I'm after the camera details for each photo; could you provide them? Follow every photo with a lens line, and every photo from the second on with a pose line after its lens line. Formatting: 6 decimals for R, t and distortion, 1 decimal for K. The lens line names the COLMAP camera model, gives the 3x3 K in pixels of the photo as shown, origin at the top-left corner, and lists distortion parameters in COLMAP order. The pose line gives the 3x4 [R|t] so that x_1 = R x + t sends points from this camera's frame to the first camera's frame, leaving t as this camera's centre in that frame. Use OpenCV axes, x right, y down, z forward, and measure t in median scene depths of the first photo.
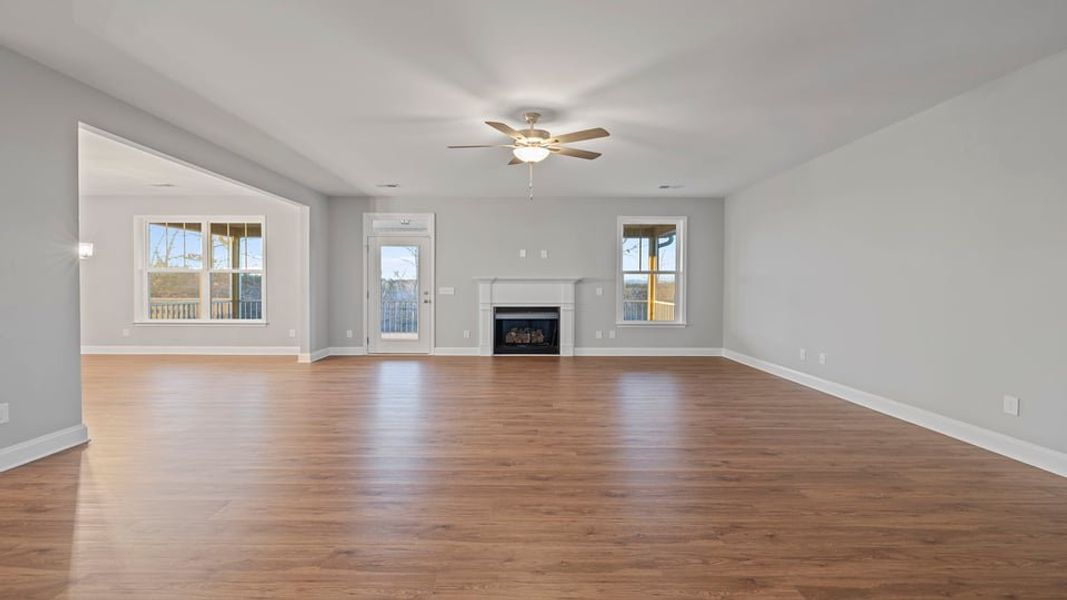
lens RADIAL K [[453.7, 0, 524.9], [0, 453.7, 292.6], [0, 0, 1]] dist [-0.000037, -0.000148]
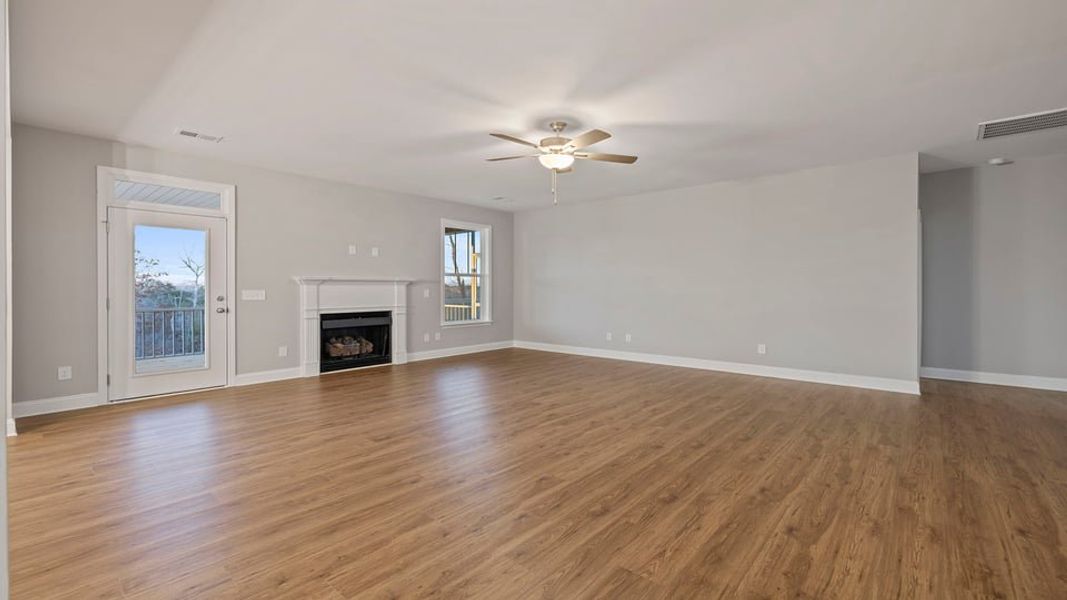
lens RADIAL K [[453.7, 0, 524.9], [0, 453.7, 292.6], [0, 0, 1]] dist [-0.000037, -0.000148]
pose [[0.668161, -0.010686, 0.743940, -0.424355], [0.012949, 0.999912, 0.002734, -0.004201], [-0.743904, 0.007806, 0.668241, 0.191059]]
